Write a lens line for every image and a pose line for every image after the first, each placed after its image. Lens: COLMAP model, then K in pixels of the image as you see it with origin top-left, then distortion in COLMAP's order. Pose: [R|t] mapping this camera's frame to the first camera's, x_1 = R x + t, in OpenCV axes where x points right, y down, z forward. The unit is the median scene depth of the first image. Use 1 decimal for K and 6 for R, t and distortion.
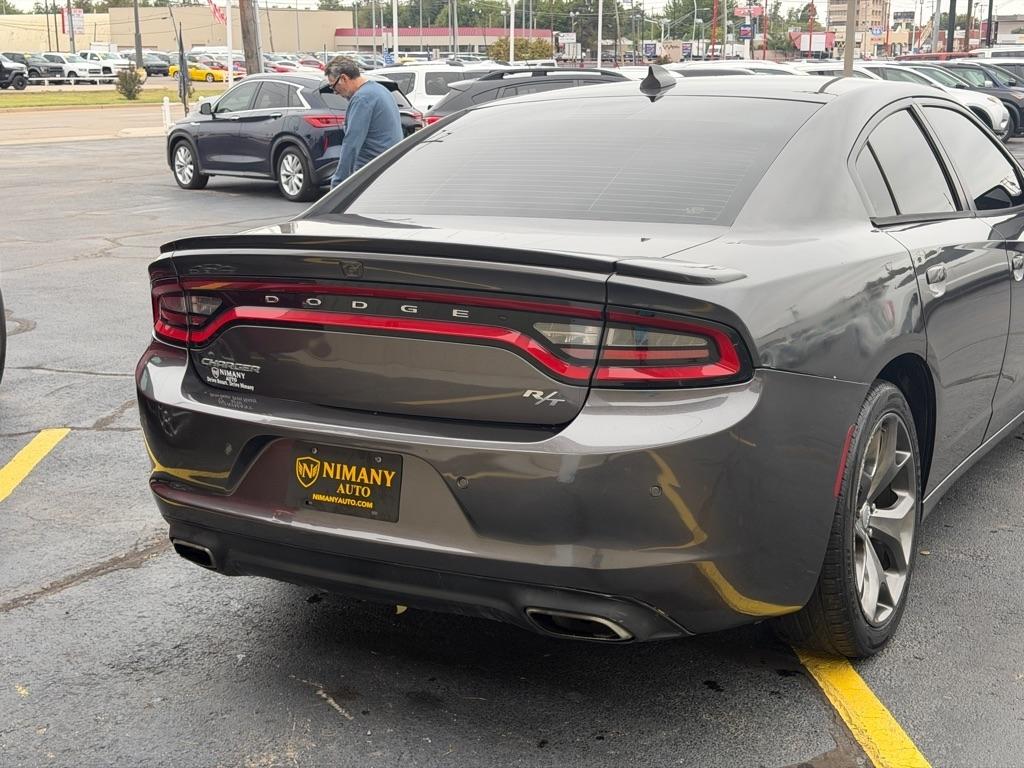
lens RADIAL K [[1478.9, 0, 520.4], [0, 1478.9, 379.3], [0, 0, 1]] dist [0.098484, 0.000000]
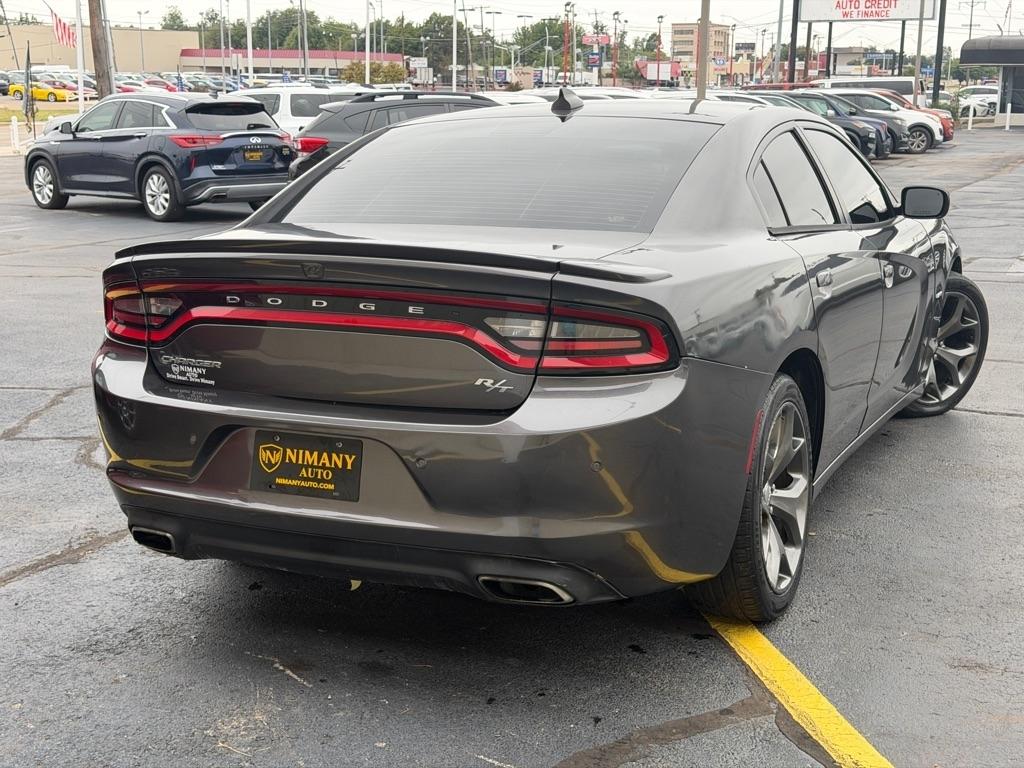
lens RADIAL K [[1478.9, 0, 519.2], [0, 1478.9, 394.0], [0, 0, 1]] dist [0.098484, 0.000000]
pose [[0.995051, -0.009180, 0.098942, -0.069401], [0.009835, 0.999933, -0.006128, 0.024024], [-0.098879, 0.007071, 0.995074, -0.096797]]
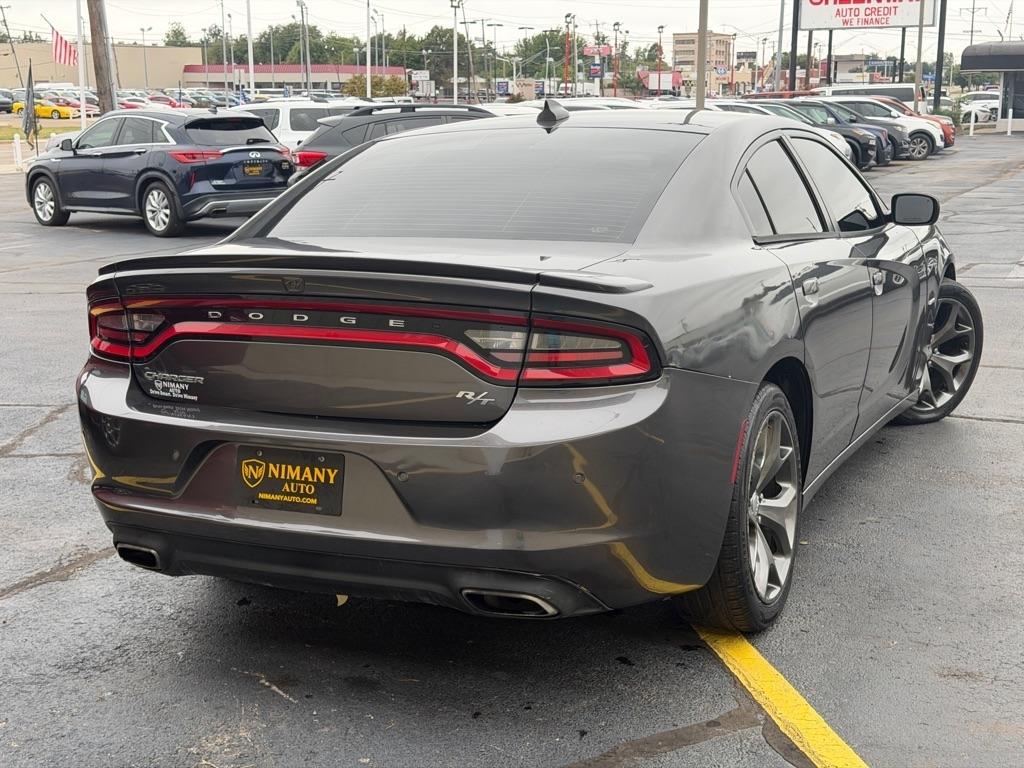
lens RADIAL K [[1478.9, 0, 516.1], [0, 1478.9, 392.1], [0, 0, 1]] dist [0.098484, 0.000000]
pose [[0.995491, -0.019404, 0.092848, -0.052075], [0.020870, 0.999672, -0.014842, 0.023399], [-0.092529, 0.016713, 0.995570, -0.095321]]
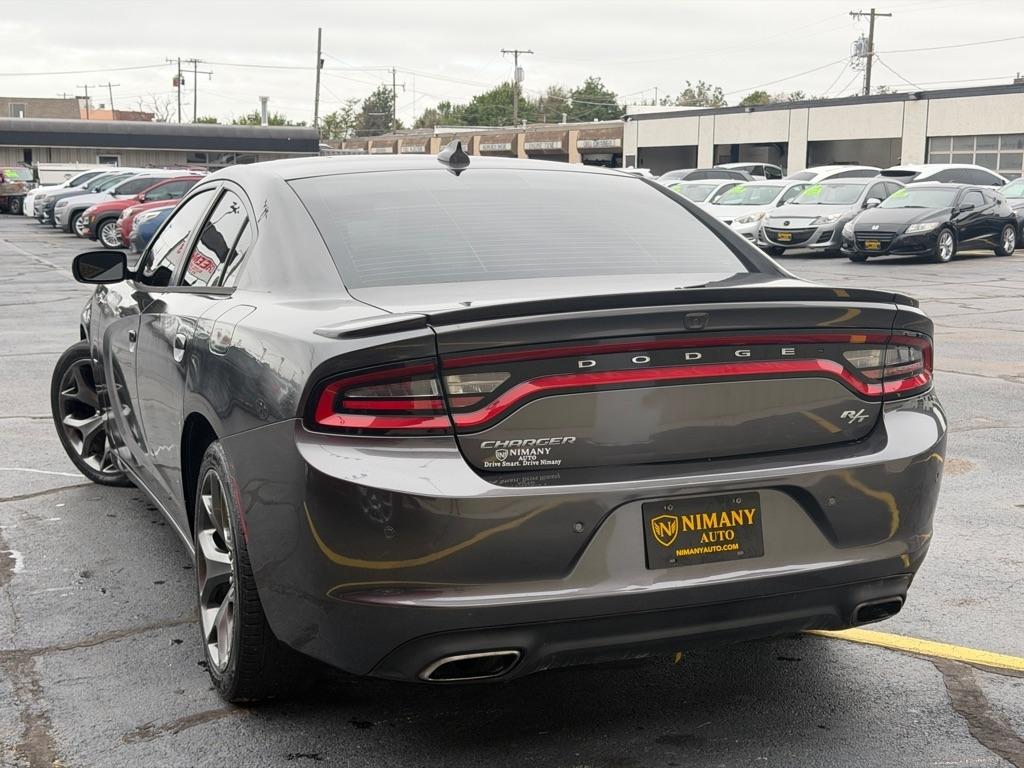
lens RADIAL K [[1478.9, 0, 506.8], [0, 1478.9, 384.9], [0, 0, 1]] dist [0.098484, 0.000000]
pose [[0.601252, -0.098247, 0.792997, -0.977480], [0.152731, 0.988246, 0.006635, -0.055742], [-0.784327, 0.117126, 0.609190, 0.469629]]
